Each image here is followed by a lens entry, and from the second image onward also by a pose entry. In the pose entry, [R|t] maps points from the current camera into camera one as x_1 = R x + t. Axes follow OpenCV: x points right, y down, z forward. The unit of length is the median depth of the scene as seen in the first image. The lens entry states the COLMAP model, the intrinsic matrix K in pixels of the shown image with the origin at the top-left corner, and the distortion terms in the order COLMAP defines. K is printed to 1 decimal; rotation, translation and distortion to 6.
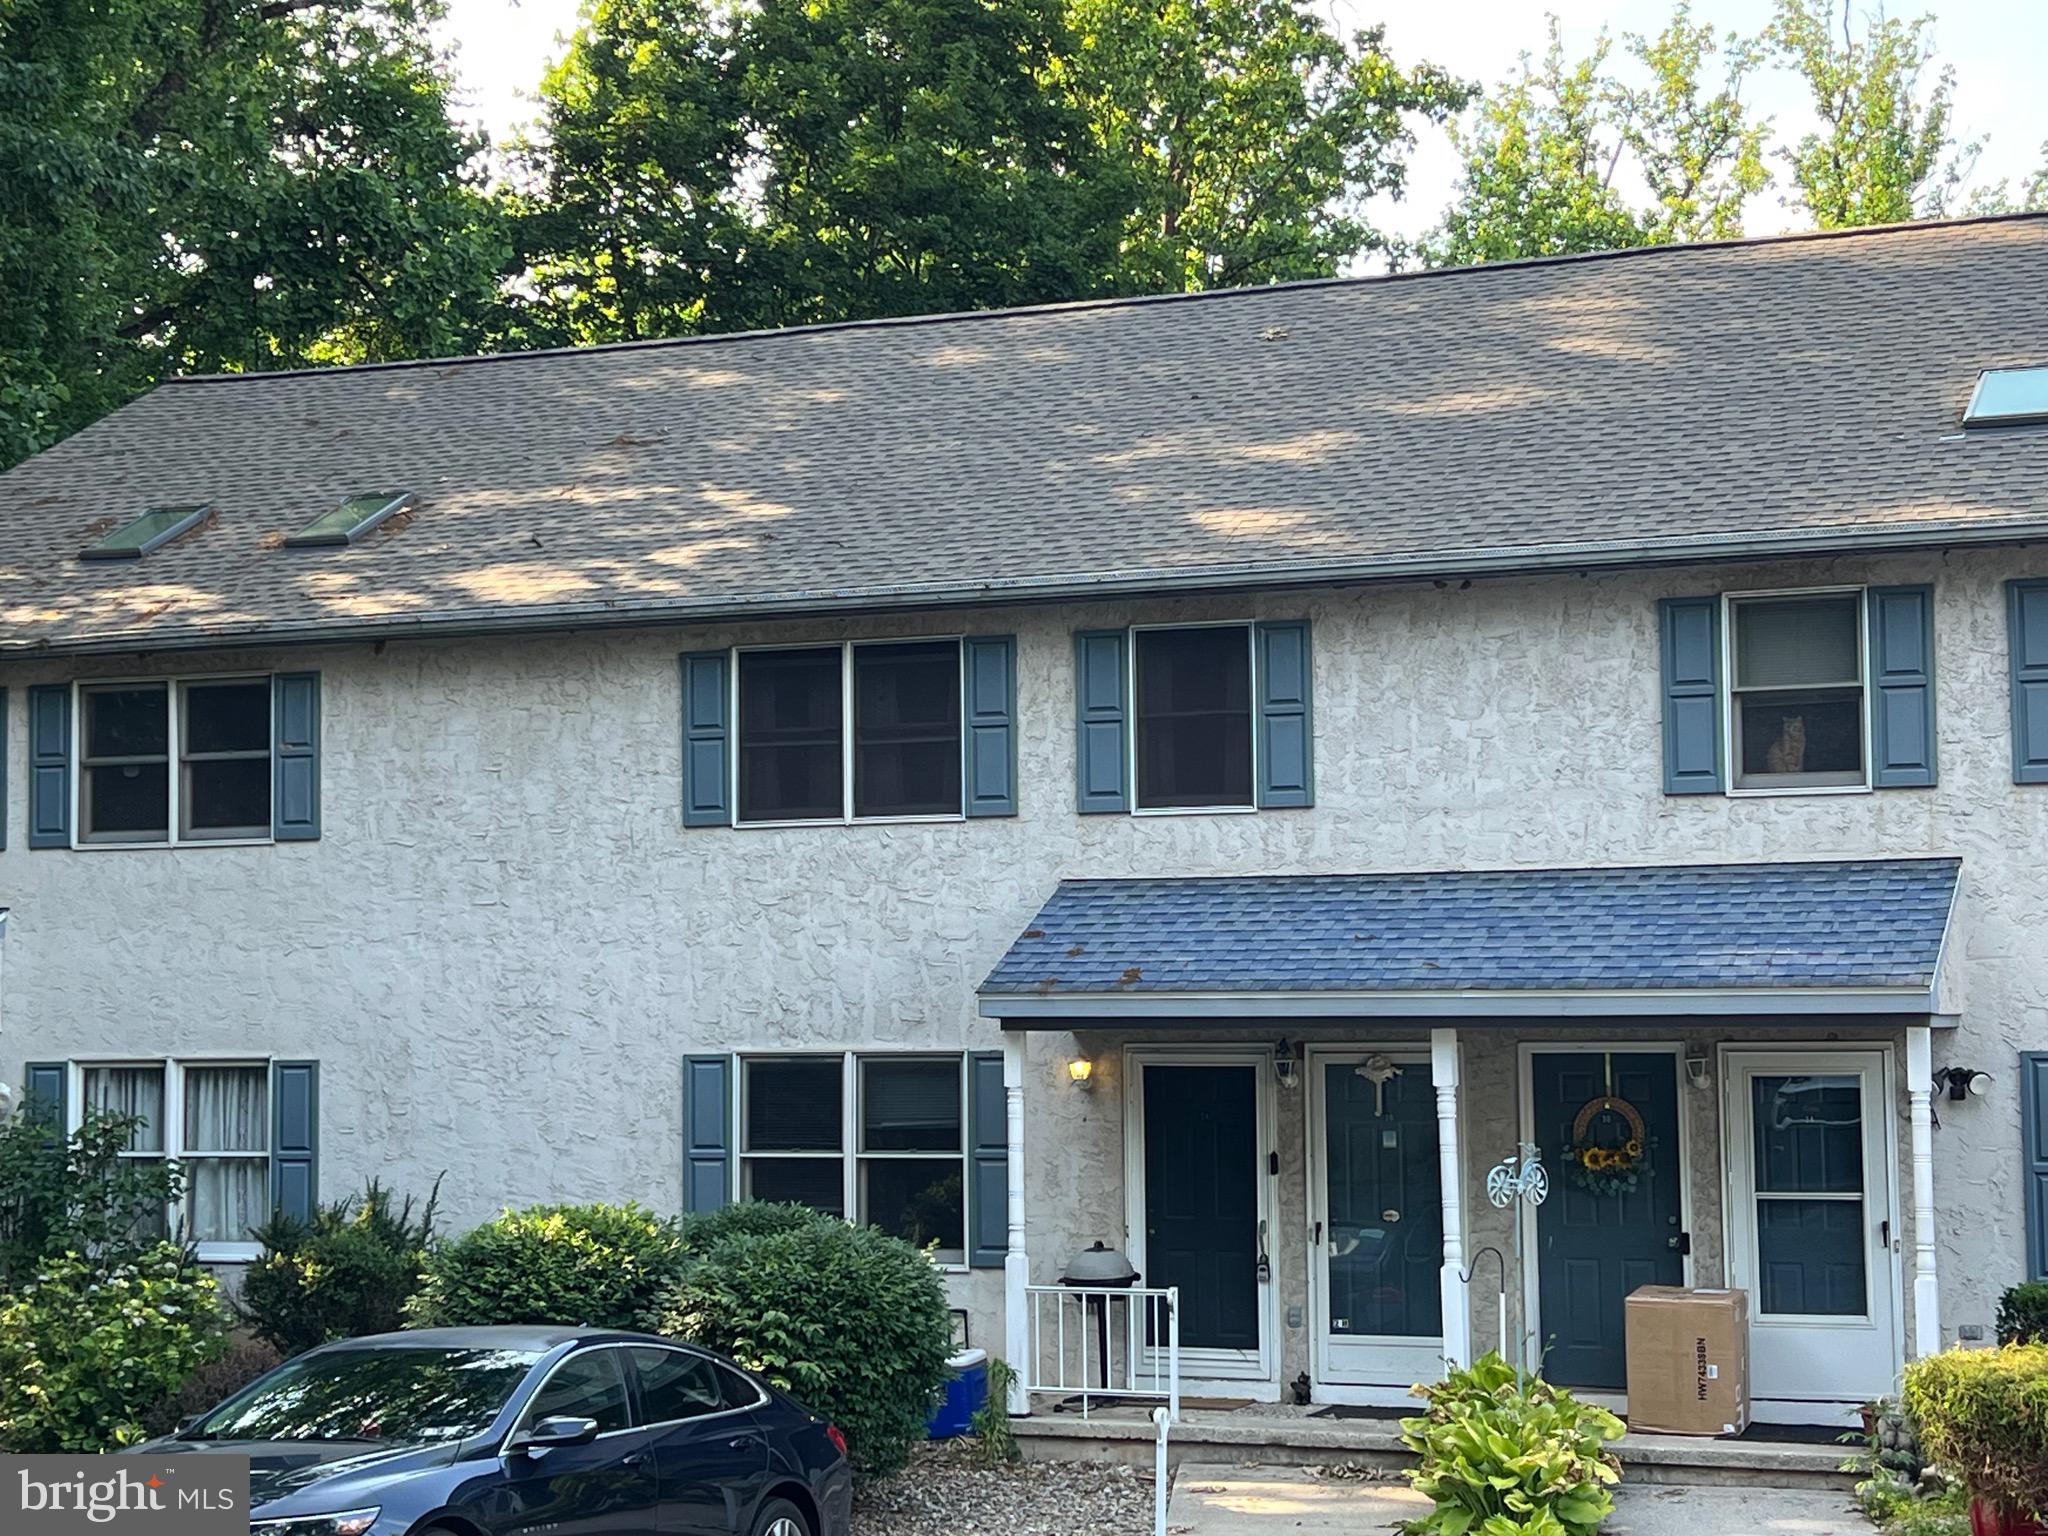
lens RADIAL K [[3579.8, 0, 1024.2], [0, 3579.8, 766.6], [0, 0, 1]] dist [0.003937, 0.000000]
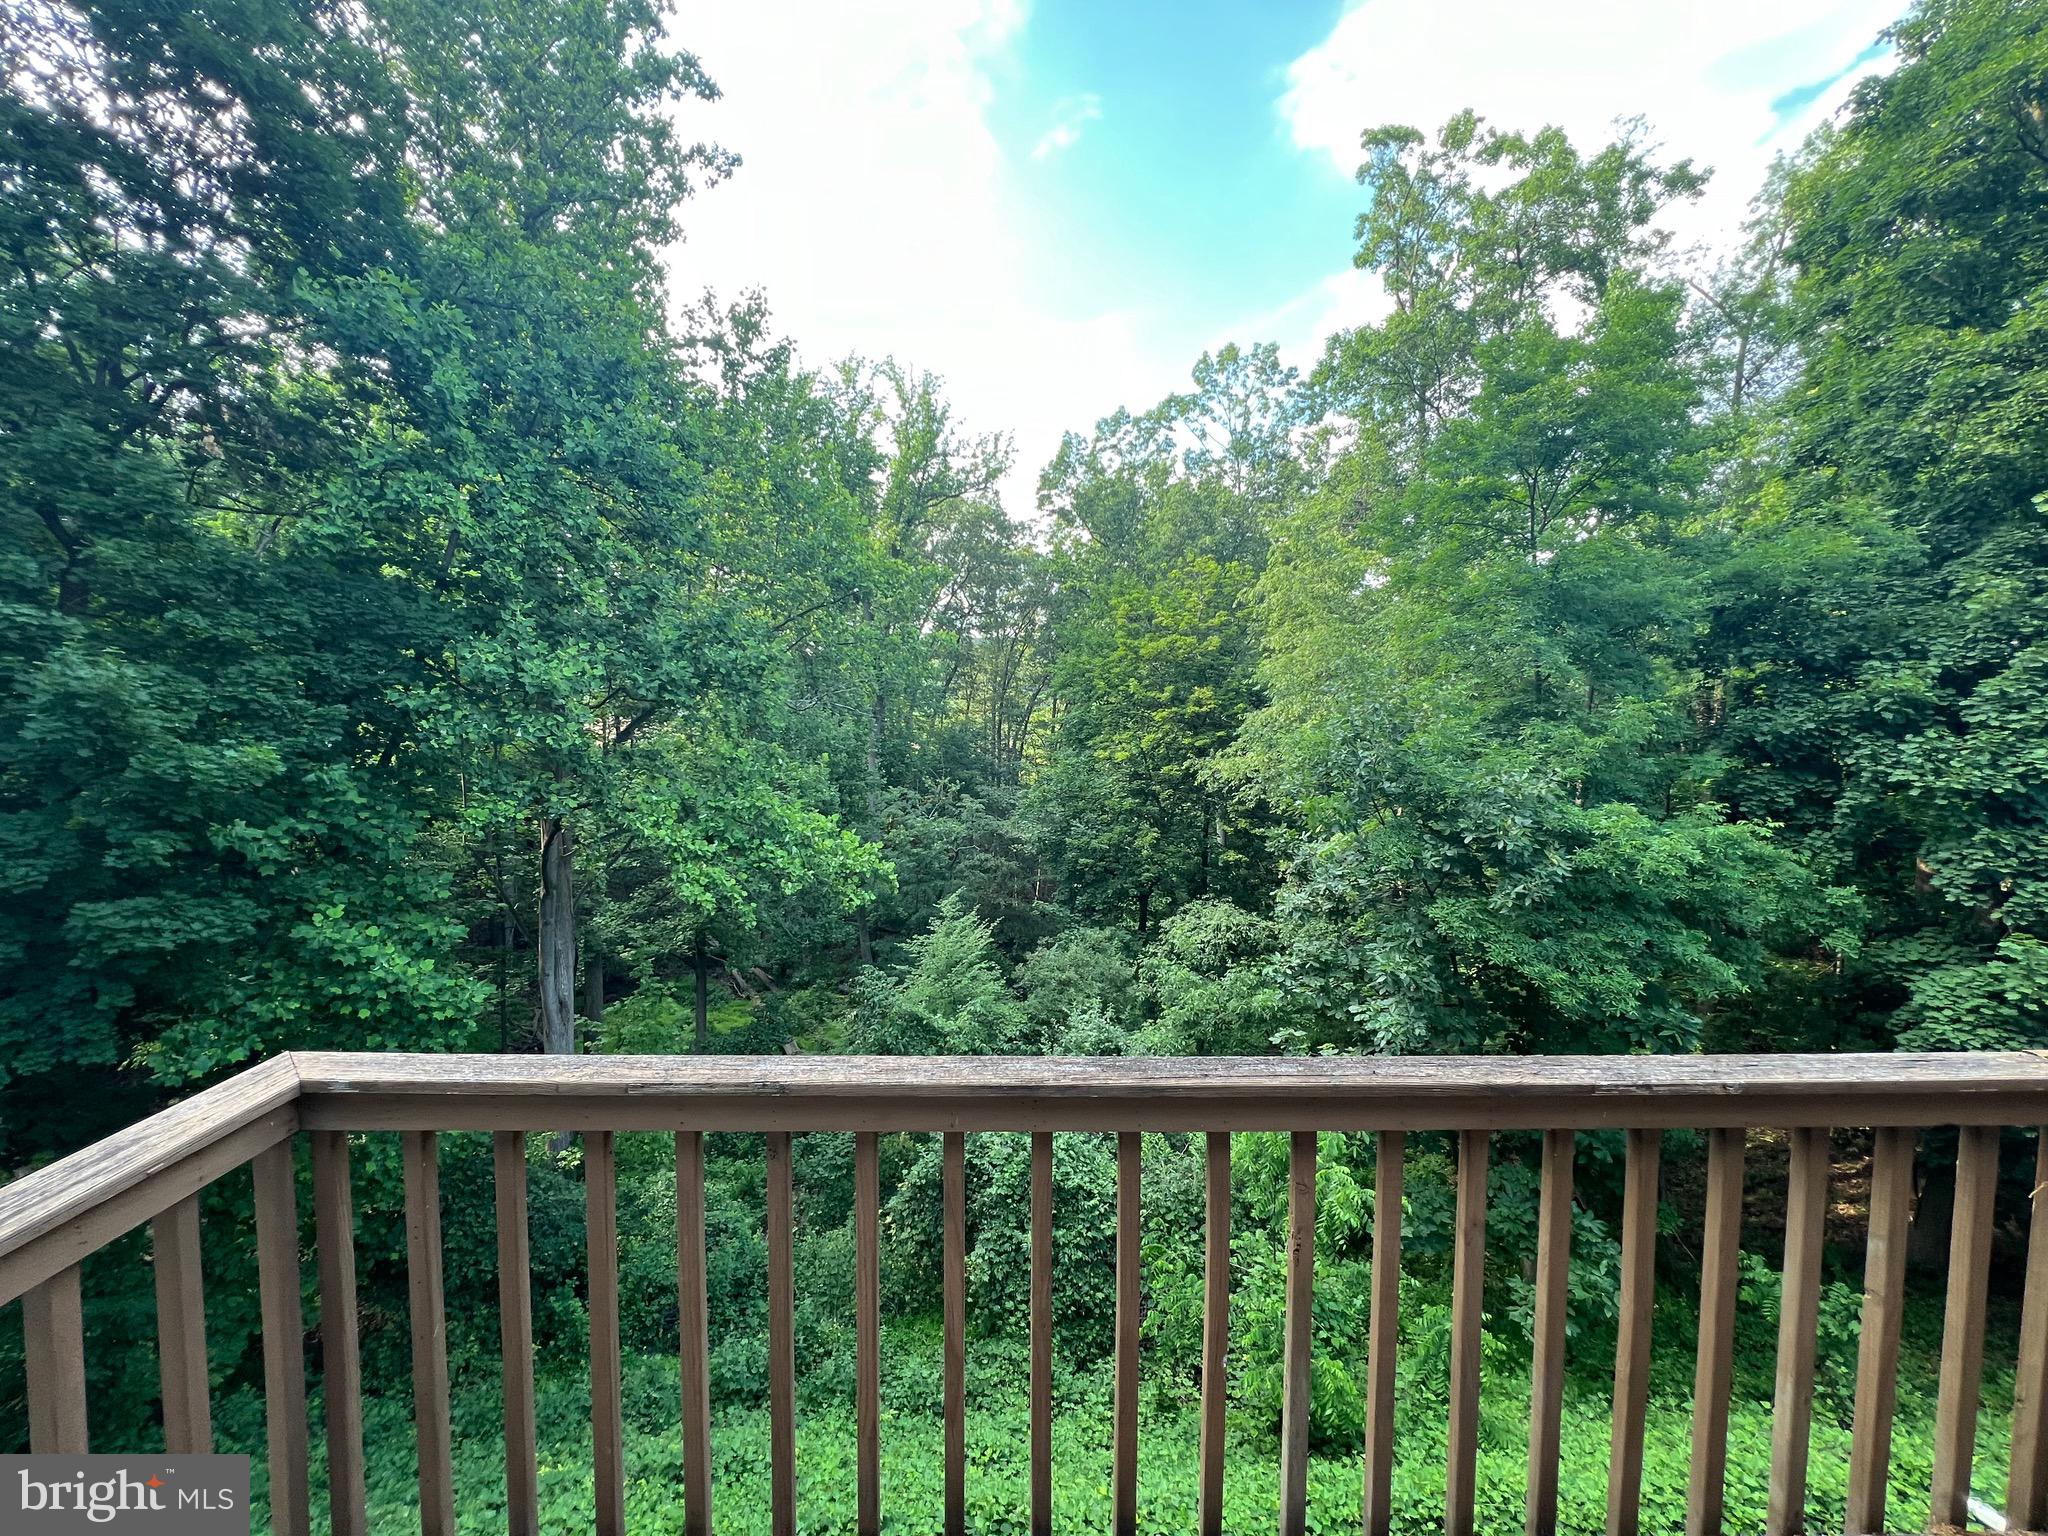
lens RADIAL K [[823.2, 0, 1023.4], [0, 823.2, 770.9], [0, 0, 1]] dist [0.001118, 0.000112]
pose [[0.912527, -0.011826, 0.408846, 0.051181], [-0.036474, 0.993247, 0.110139, 0.018273], [-0.407388, -0.115417, 0.905933, 0.381450]]
